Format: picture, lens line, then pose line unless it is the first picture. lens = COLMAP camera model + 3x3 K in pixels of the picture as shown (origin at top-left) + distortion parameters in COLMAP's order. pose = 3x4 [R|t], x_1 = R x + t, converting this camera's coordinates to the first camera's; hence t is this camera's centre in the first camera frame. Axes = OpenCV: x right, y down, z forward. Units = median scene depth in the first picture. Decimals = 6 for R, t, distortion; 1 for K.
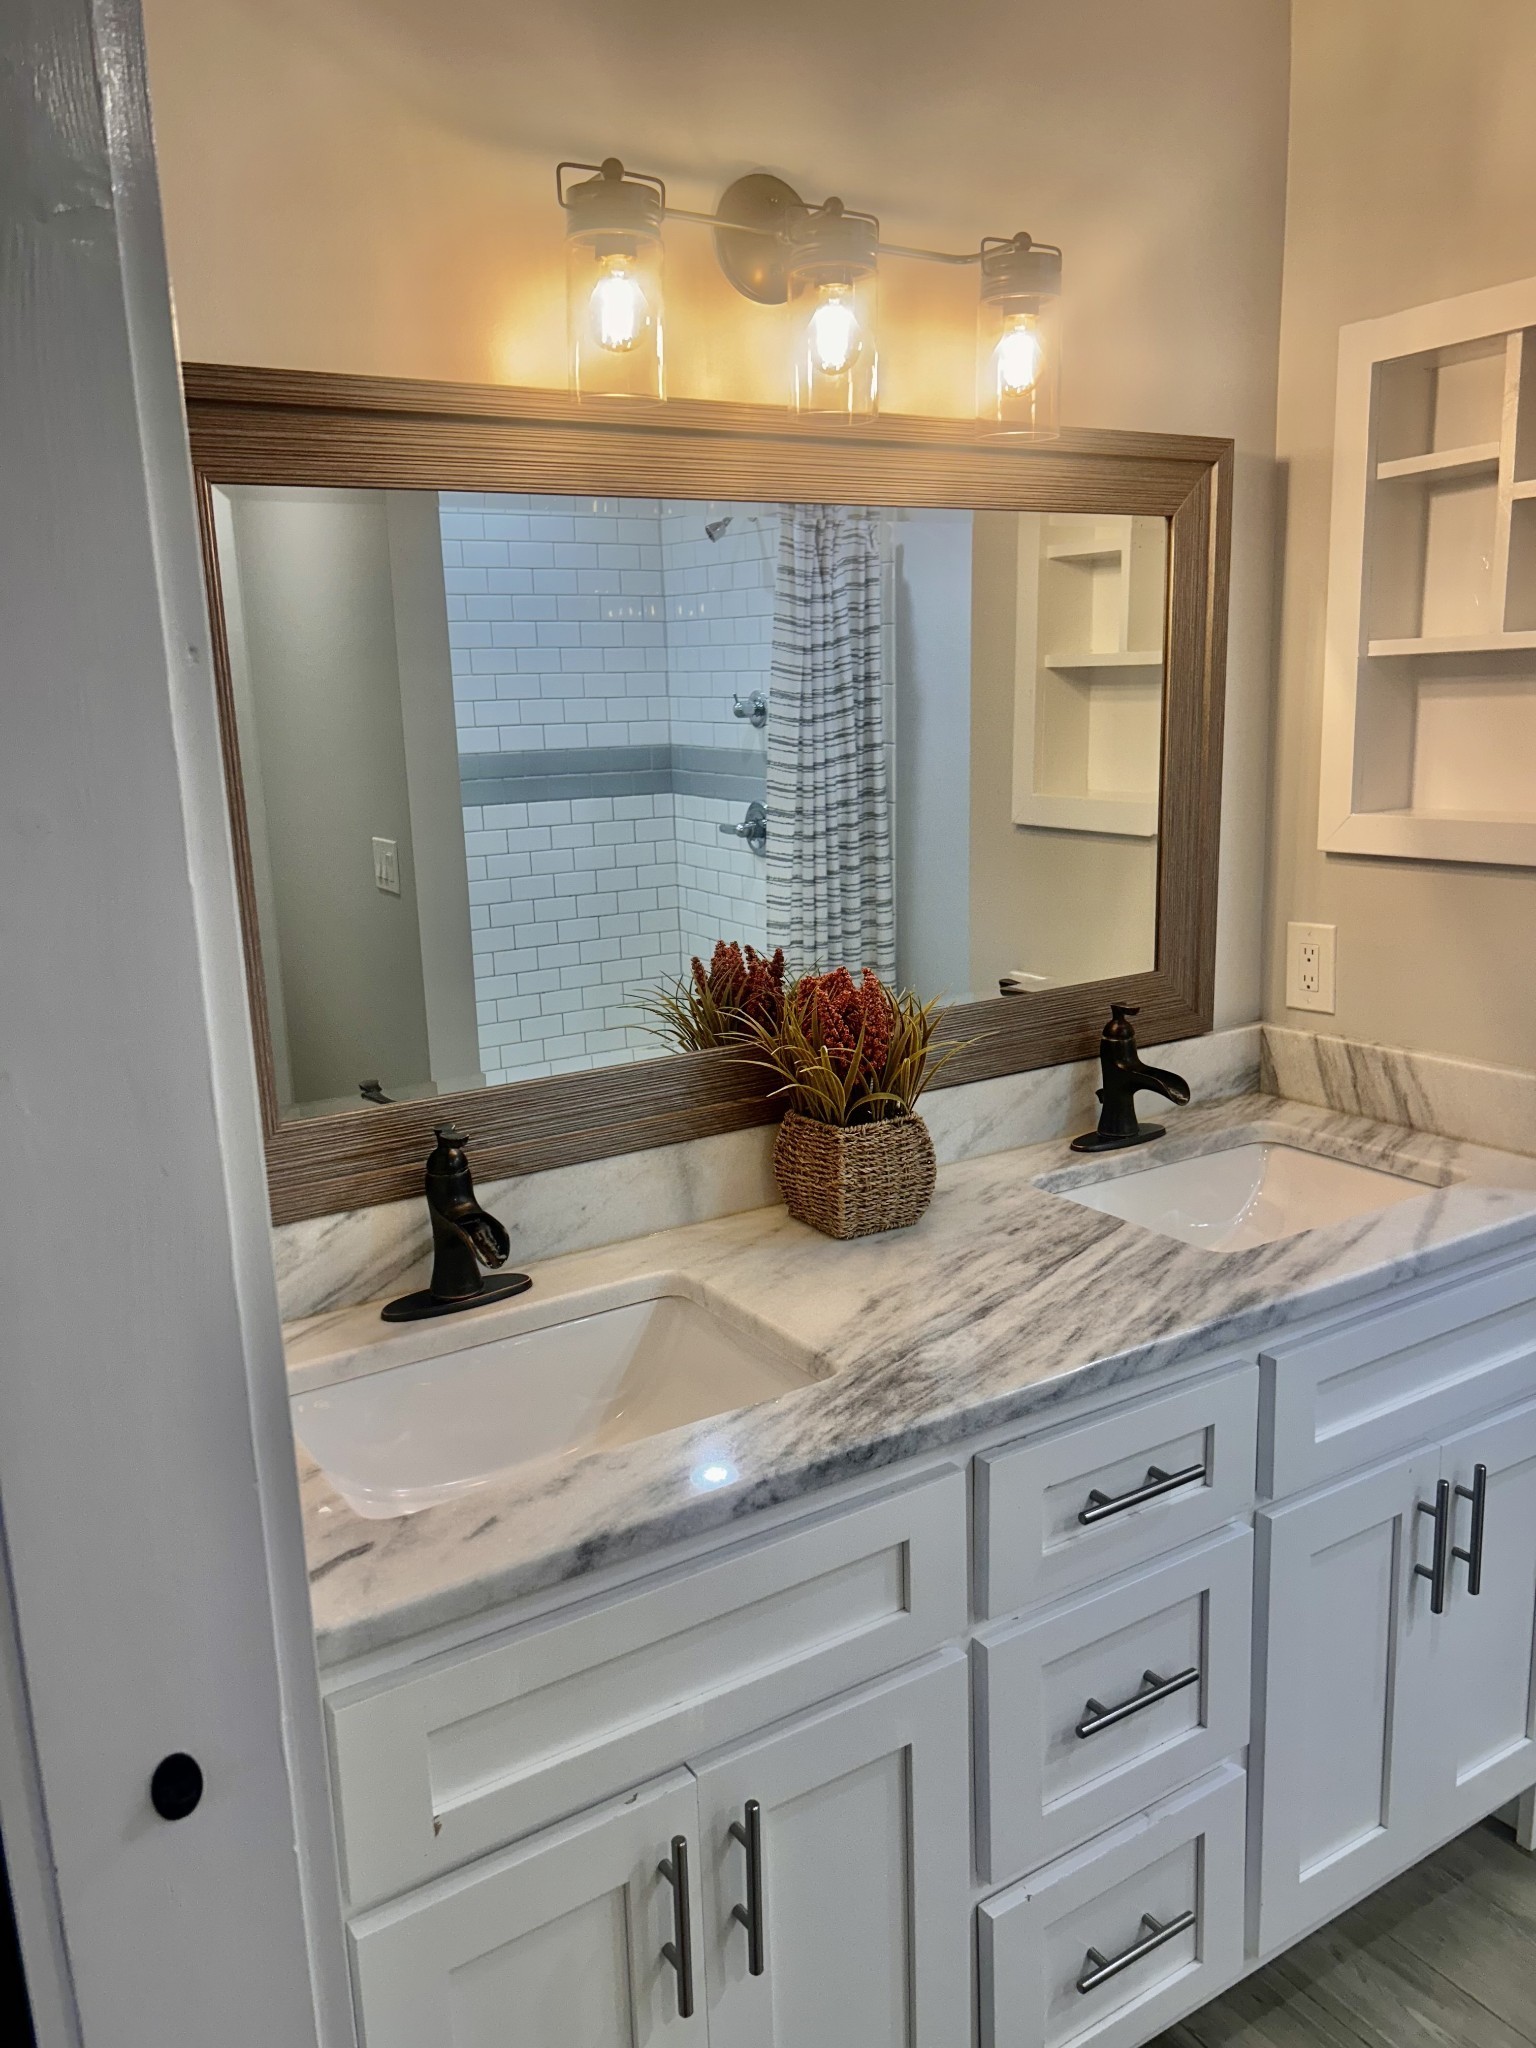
lens RADIAL K [[1508.7, 0, 768.1], [0, 1508.7, 1023.0], [0, 0, 1]] dist [0.014386, -0.033063]
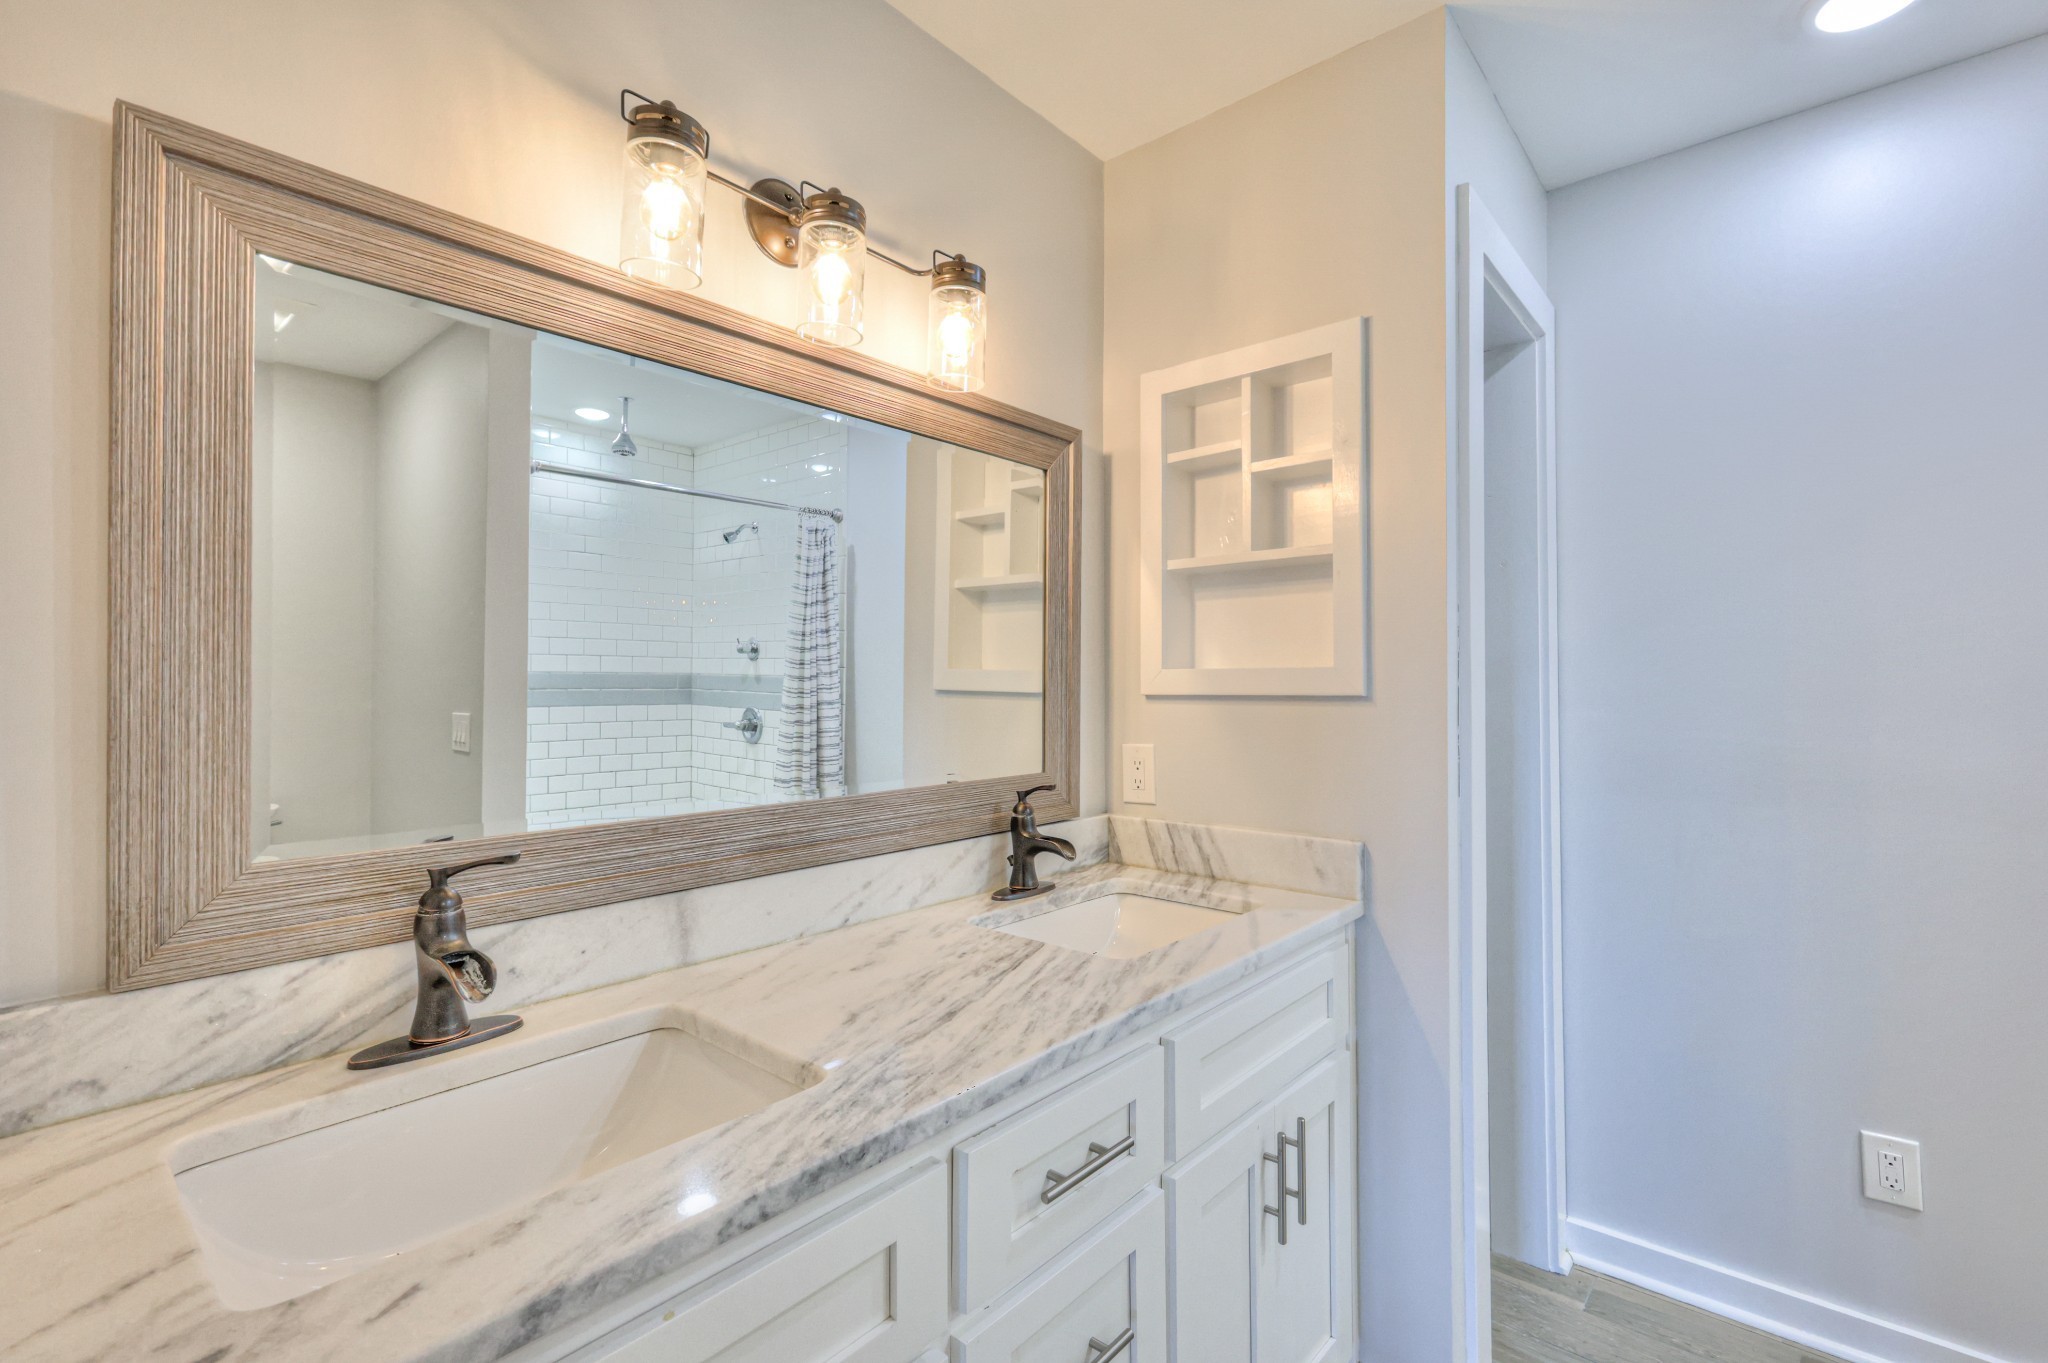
lens RADIAL K [[885.4, 0, 1022.2], [0, 885.4, 679.1], [0, 0, 1]] dist [-0.005244, 0.000339]
pose [[0.956787, 0.036464, 0.288493, -0.009175], [0.029968, 0.974459, -0.222556, 0.080132], [-0.289240, 0.221584, 0.931258, 0.252110]]
